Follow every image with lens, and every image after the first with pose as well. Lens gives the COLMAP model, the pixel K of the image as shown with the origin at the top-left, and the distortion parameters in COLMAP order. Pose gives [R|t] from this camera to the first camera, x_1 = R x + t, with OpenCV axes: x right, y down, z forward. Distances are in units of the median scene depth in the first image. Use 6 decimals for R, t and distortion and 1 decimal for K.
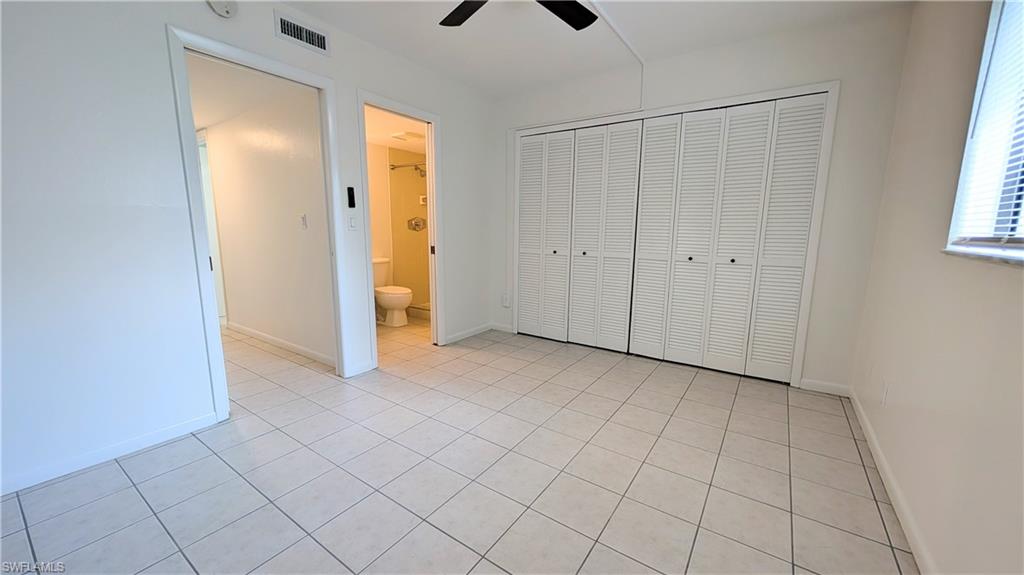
lens RADIAL K [[387.9, 0, 509.3], [0, 387.9, 291.2], [0, 0, 1]] dist [0.005218, -0.000006]
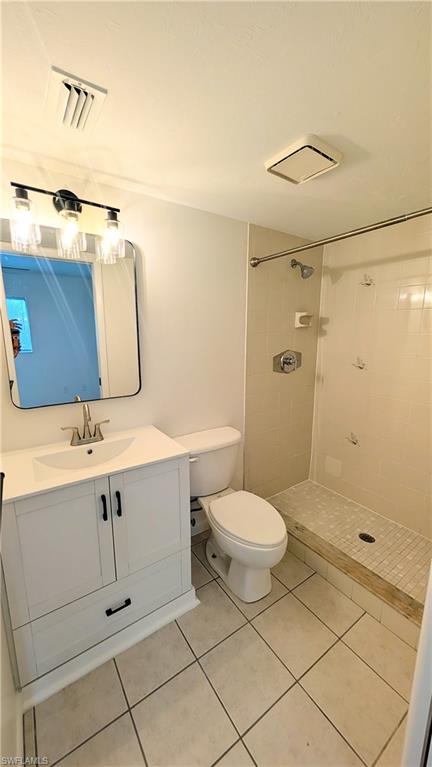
lens RADIAL K [[289.5, 0, 213.6], [0, 289.5, 382.3], [0, 0, 1]] dist [-0.000268, -0.000065]
pose [[0.931031, 0.052934, -0.361080, -0.188537], [-0.050830, 0.998590, 0.015329, -0.147251], [0.361382, 0.004082, 0.932409, 0.571540]]
